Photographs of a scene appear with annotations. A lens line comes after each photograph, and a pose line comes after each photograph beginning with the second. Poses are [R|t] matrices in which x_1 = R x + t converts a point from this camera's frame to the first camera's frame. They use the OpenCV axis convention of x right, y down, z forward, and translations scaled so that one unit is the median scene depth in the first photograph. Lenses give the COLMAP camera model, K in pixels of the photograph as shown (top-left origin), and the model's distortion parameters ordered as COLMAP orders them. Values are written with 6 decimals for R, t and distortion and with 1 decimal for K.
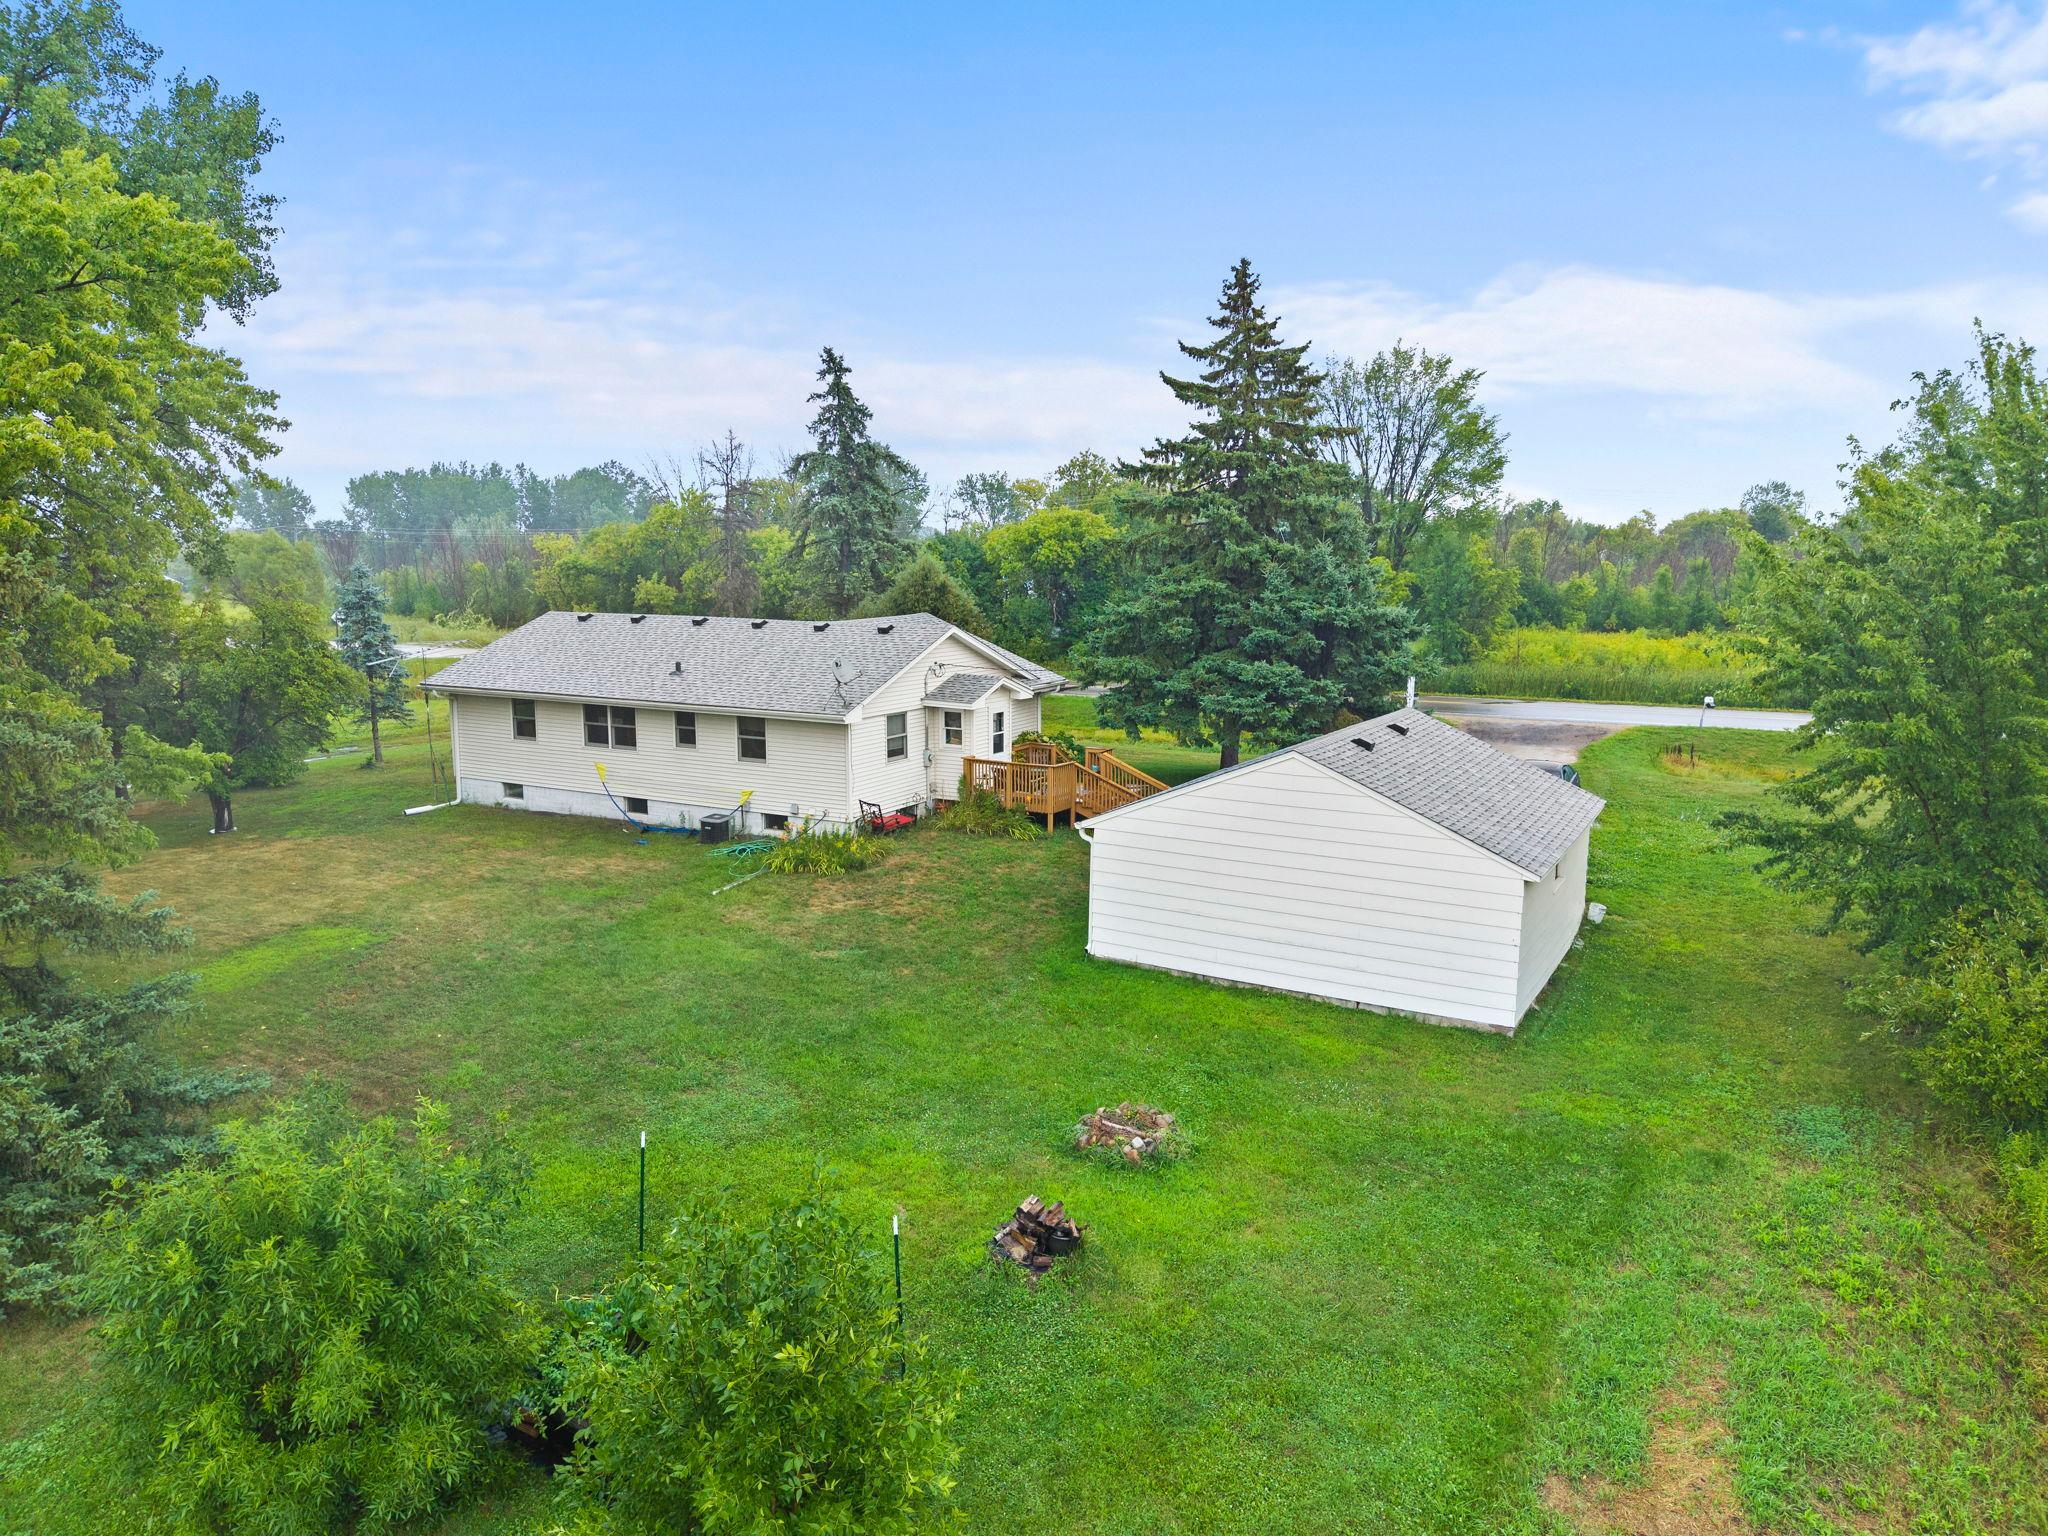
lens RADIAL K [[1364.6, 0, 1006.9], [0, 1364.6, 836.6], [0, 0, 1]] dist [0.090904, -0.106938]
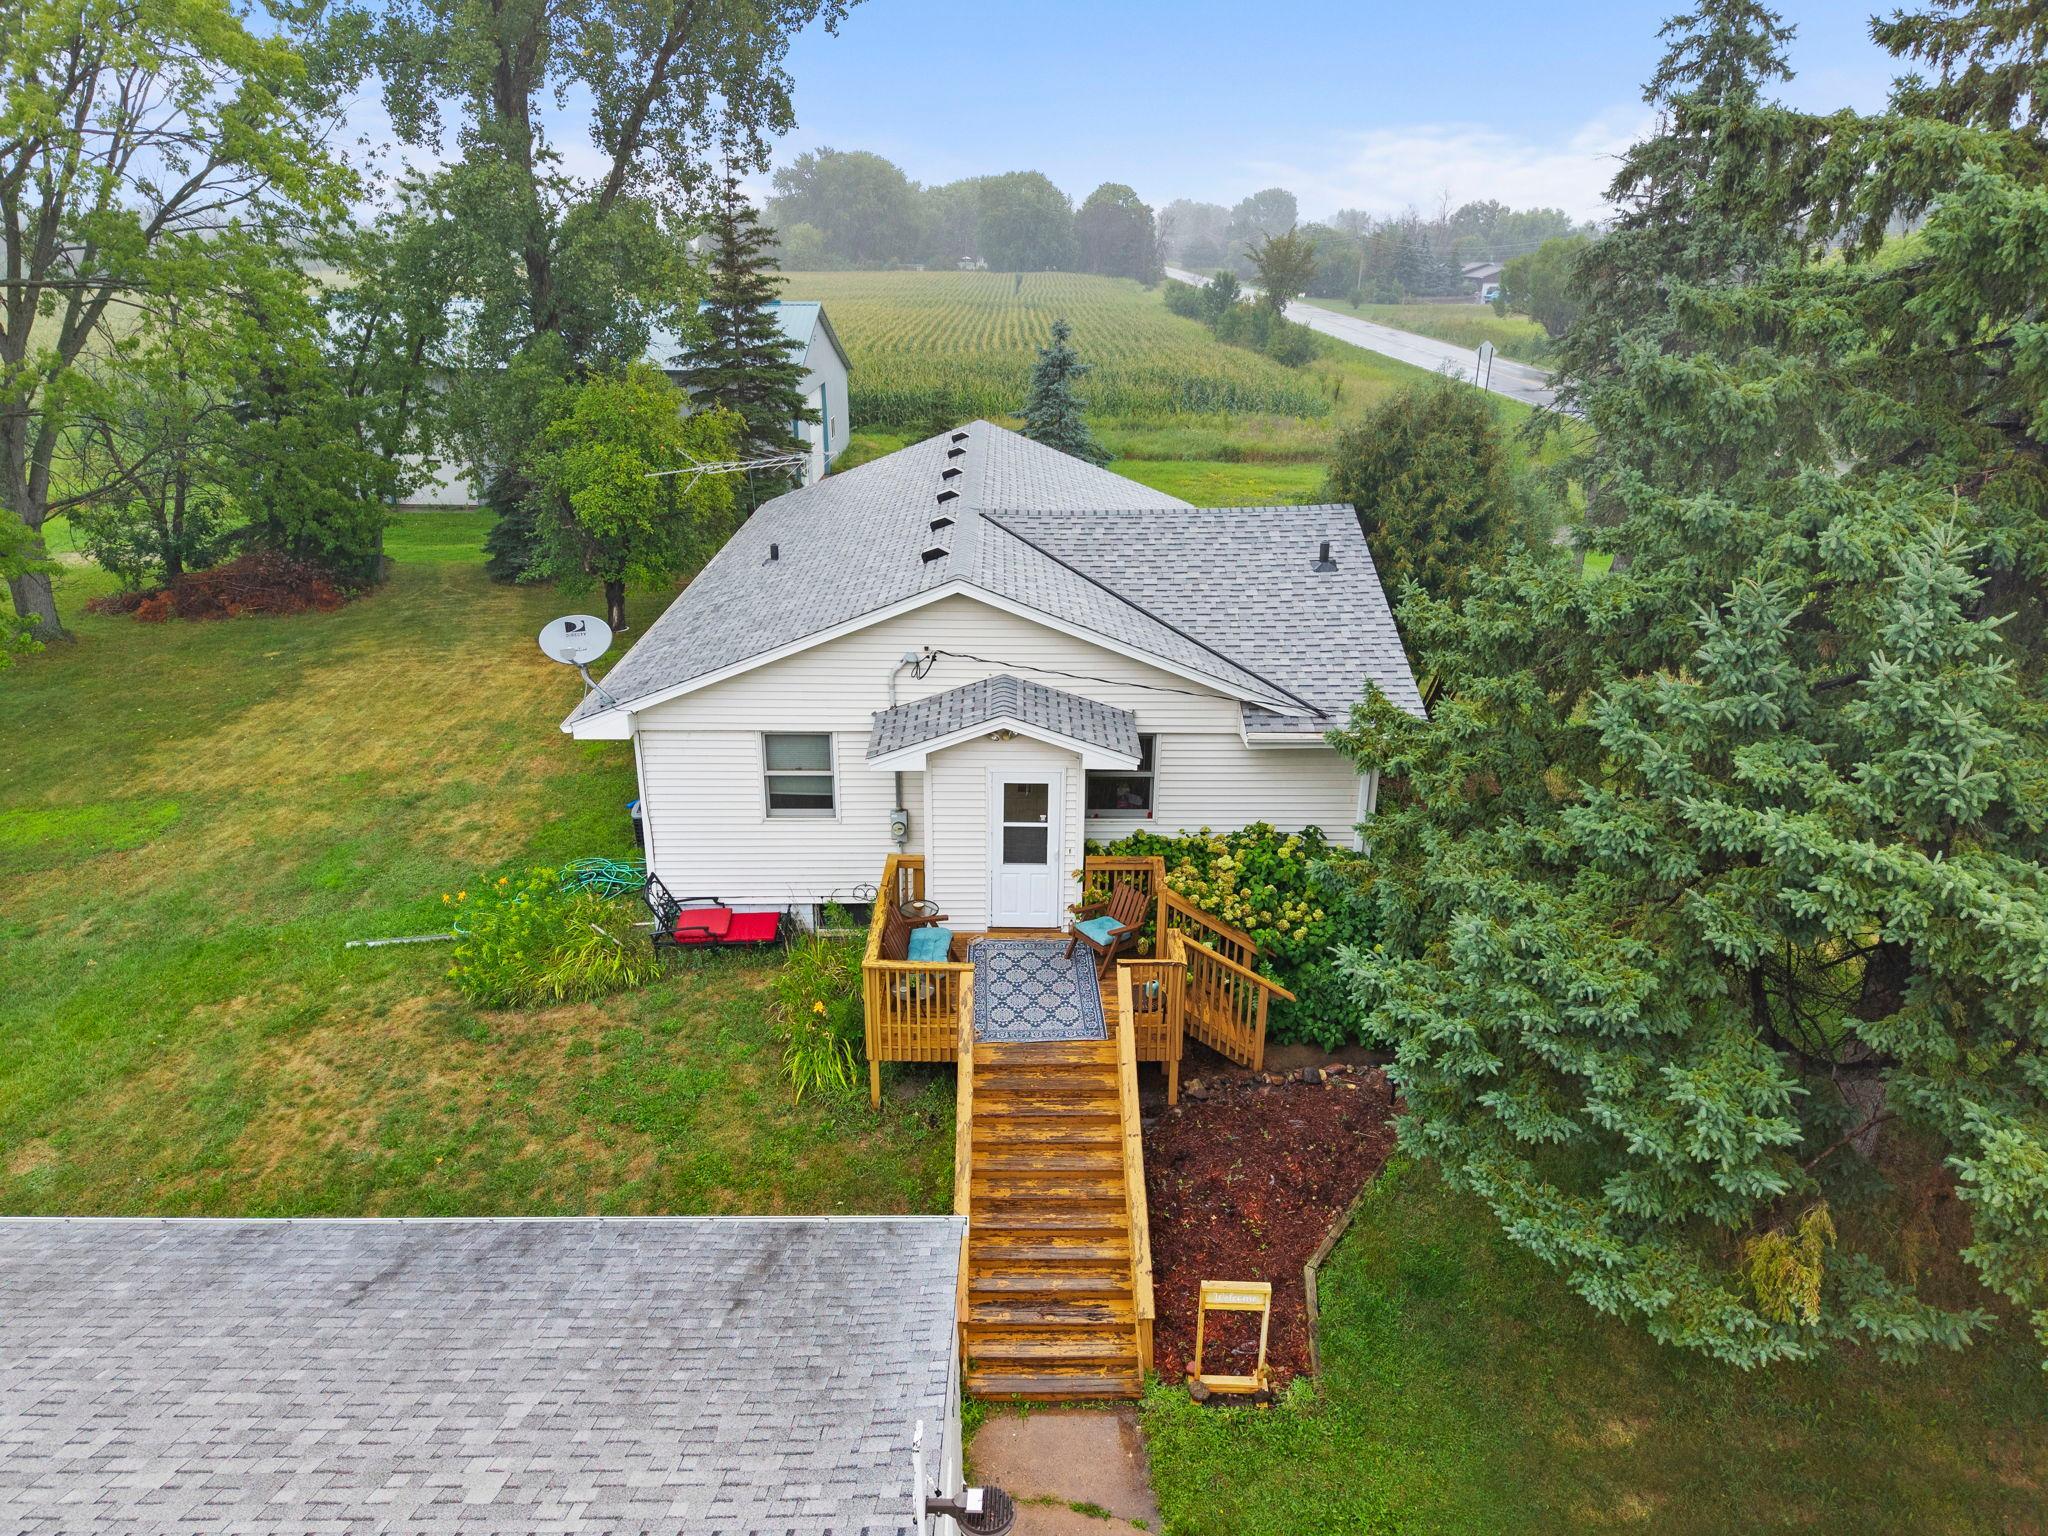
lens RADIAL K [[1356.5, 0, 1028.9], [0, 1356.5, 756.5], [0, 0, 1]] dist [0.045134, -0.056013]
pose [[0.490894, 0.318192, -0.811035, 0.377443], [-0.171968, 0.947993, 0.267838, -0.231658], [0.854079, 0.007992, 0.520083, 0.793825]]
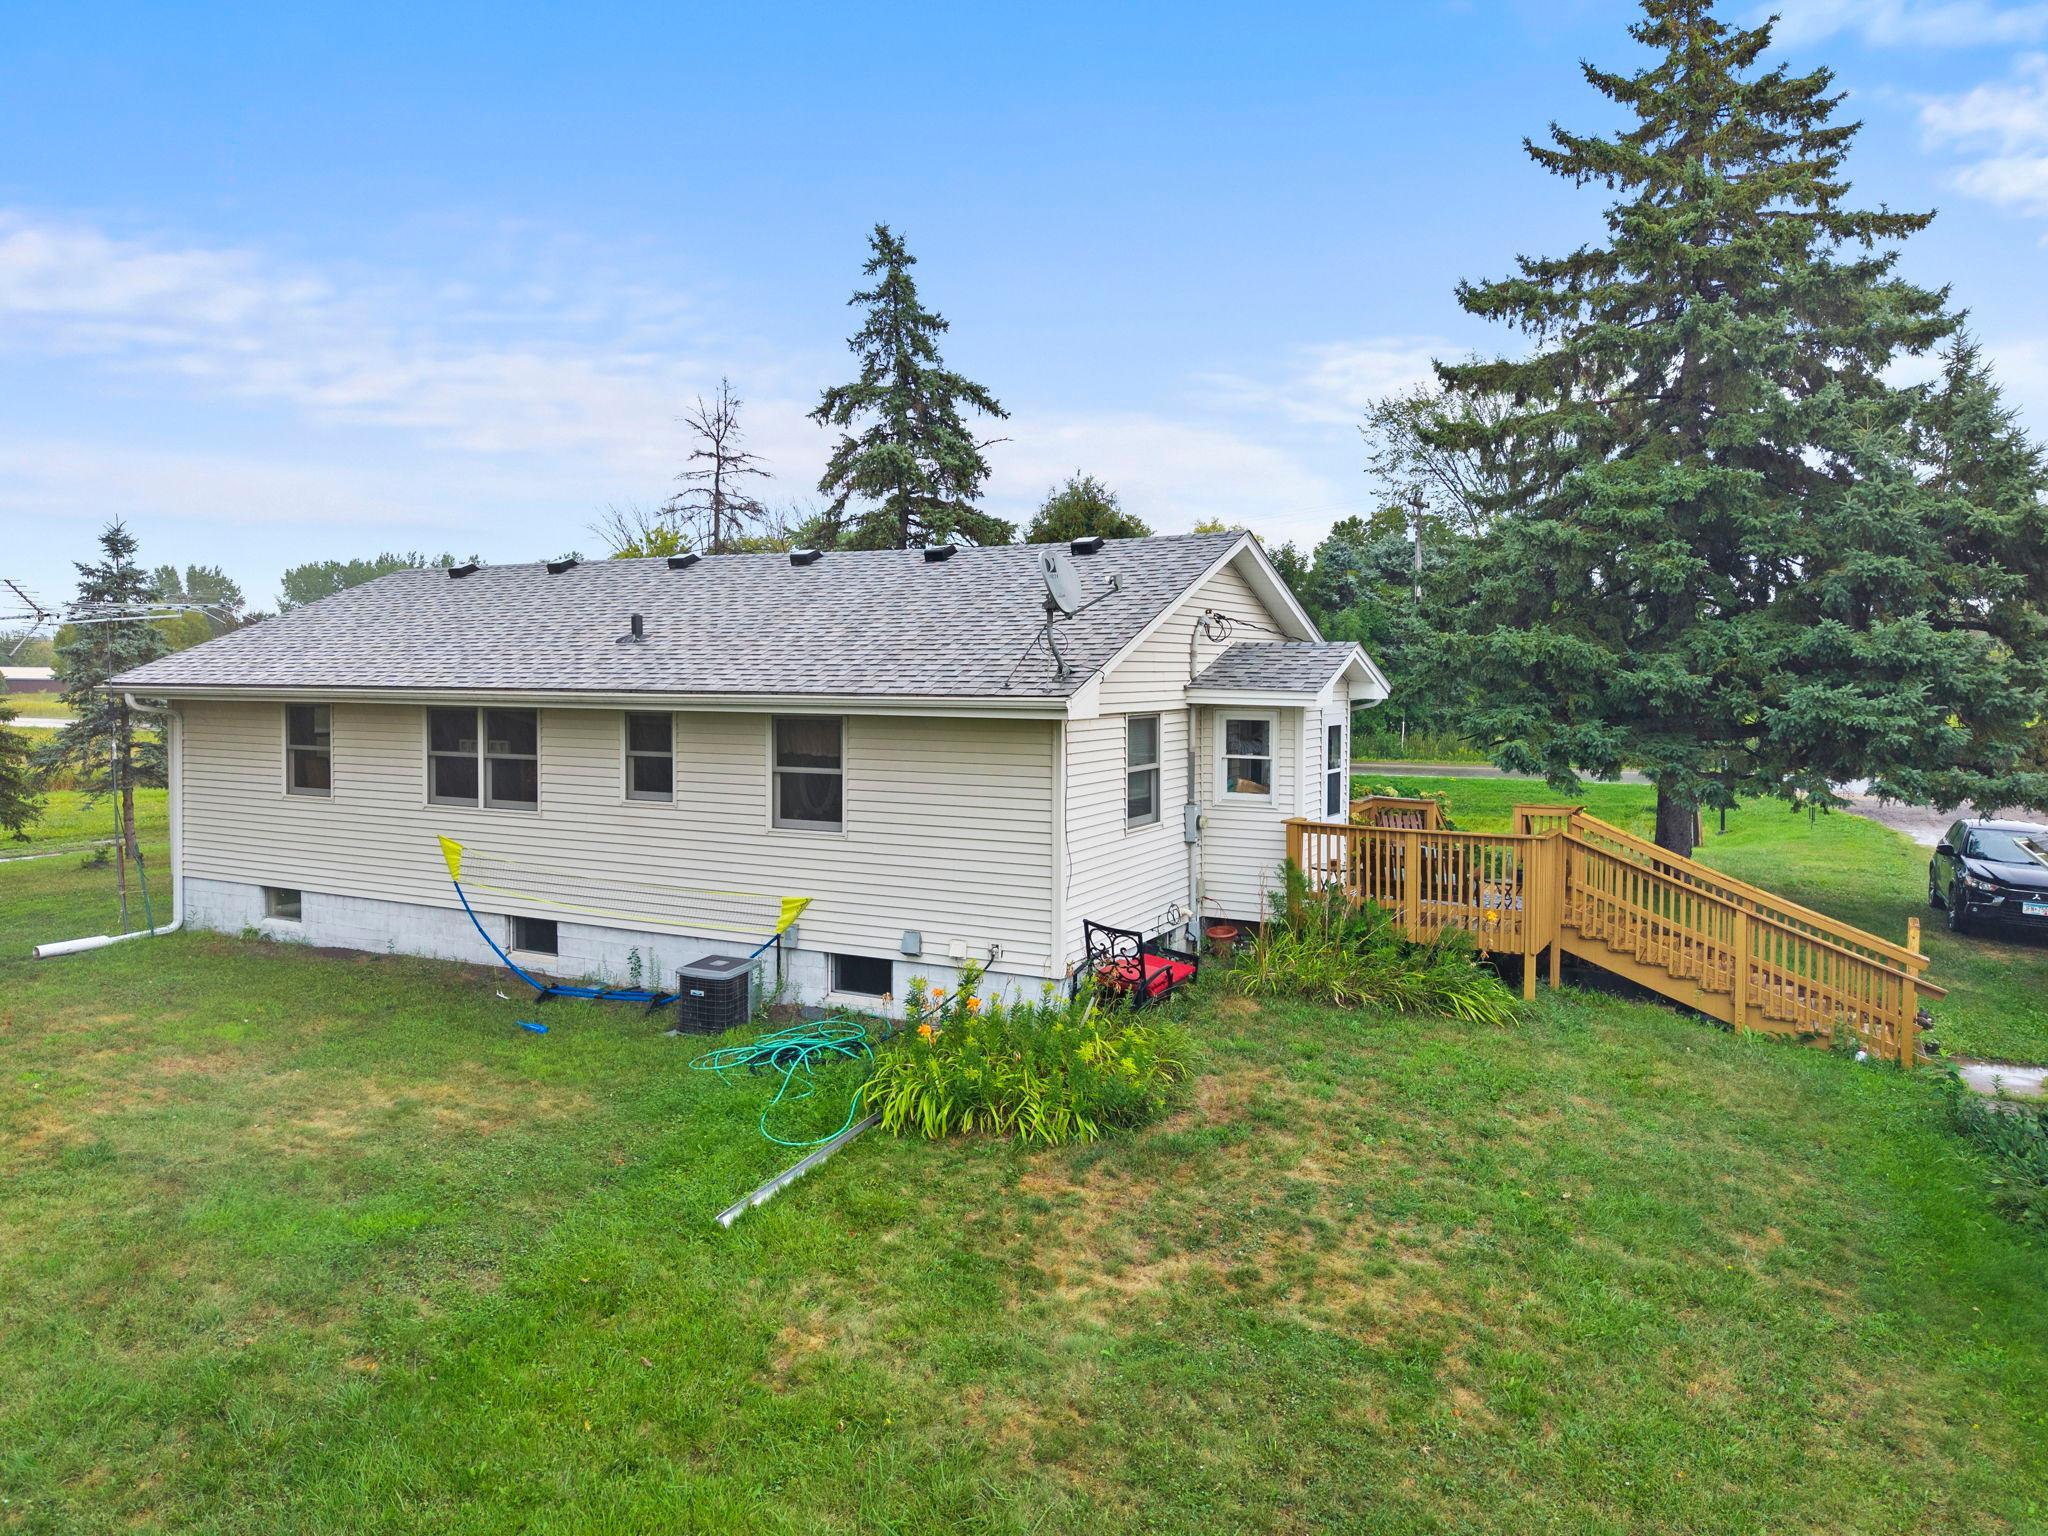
lens RADIAL K [[1412.2, 0, 968.9], [0, 1412.2, 747.4], [0, 0, 1]] dist [0.046459, -0.001943]
pose [[0.999995, -0.002214, -0.002222, -0.132003], [0.001866, 0.989313, -0.145797, -0.015978], [0.002521, 0.145792, 0.989312, 0.555743]]
